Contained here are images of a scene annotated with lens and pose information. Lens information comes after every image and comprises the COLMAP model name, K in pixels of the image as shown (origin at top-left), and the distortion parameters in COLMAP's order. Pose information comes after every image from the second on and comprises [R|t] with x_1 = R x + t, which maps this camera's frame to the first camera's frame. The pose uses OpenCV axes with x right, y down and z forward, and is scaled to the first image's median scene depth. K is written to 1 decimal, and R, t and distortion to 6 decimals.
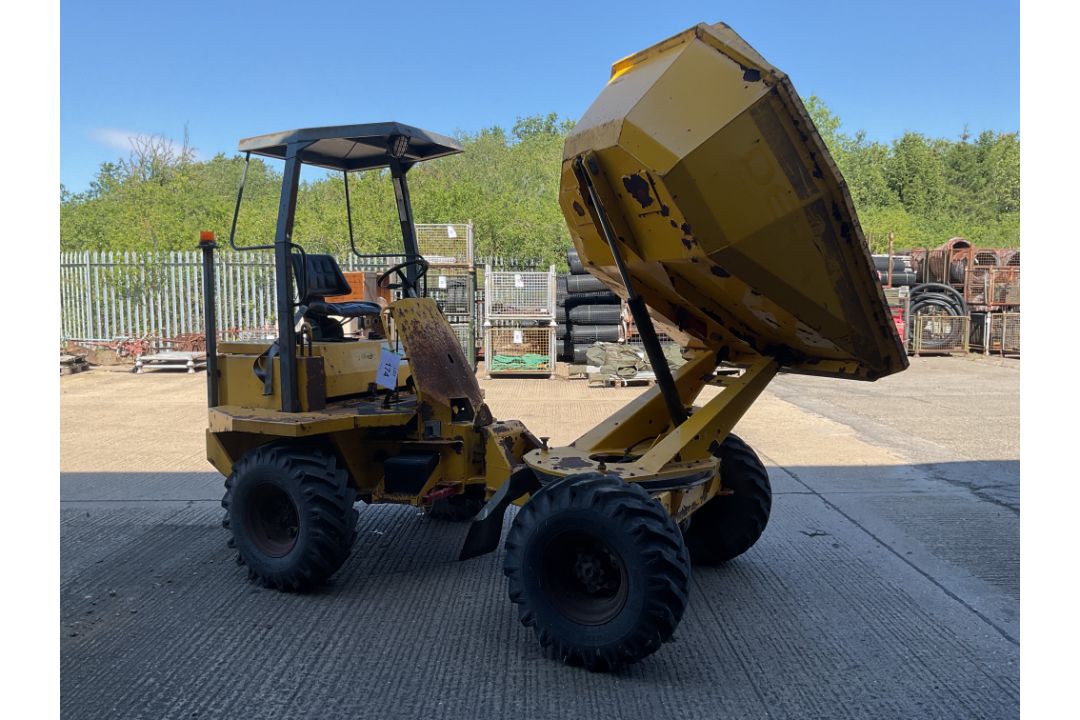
lens RADIAL K [[794.3, 0, 533.5], [0, 794.3, 357.4], [0, 0, 1]] dist [0.045076, -0.073860]
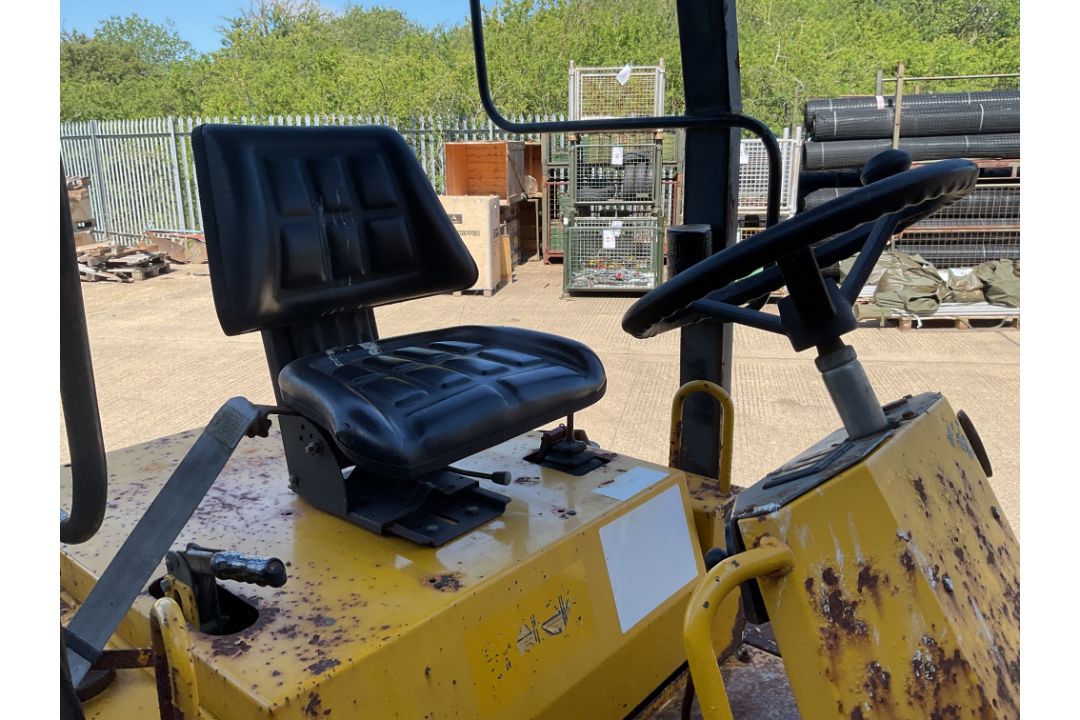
lens RADIAL K [[794.3, 0, 537.7], [0, 794.3, 361.2], [0, 0, 1]] dist [0.045076, -0.073860]
pose [[0.985580, 0.035244, -0.165501, -0.060242], [-0.006241, 0.984974, 0.172589, -0.036099], [0.169097, -0.169068, 0.970990, 0.272053]]
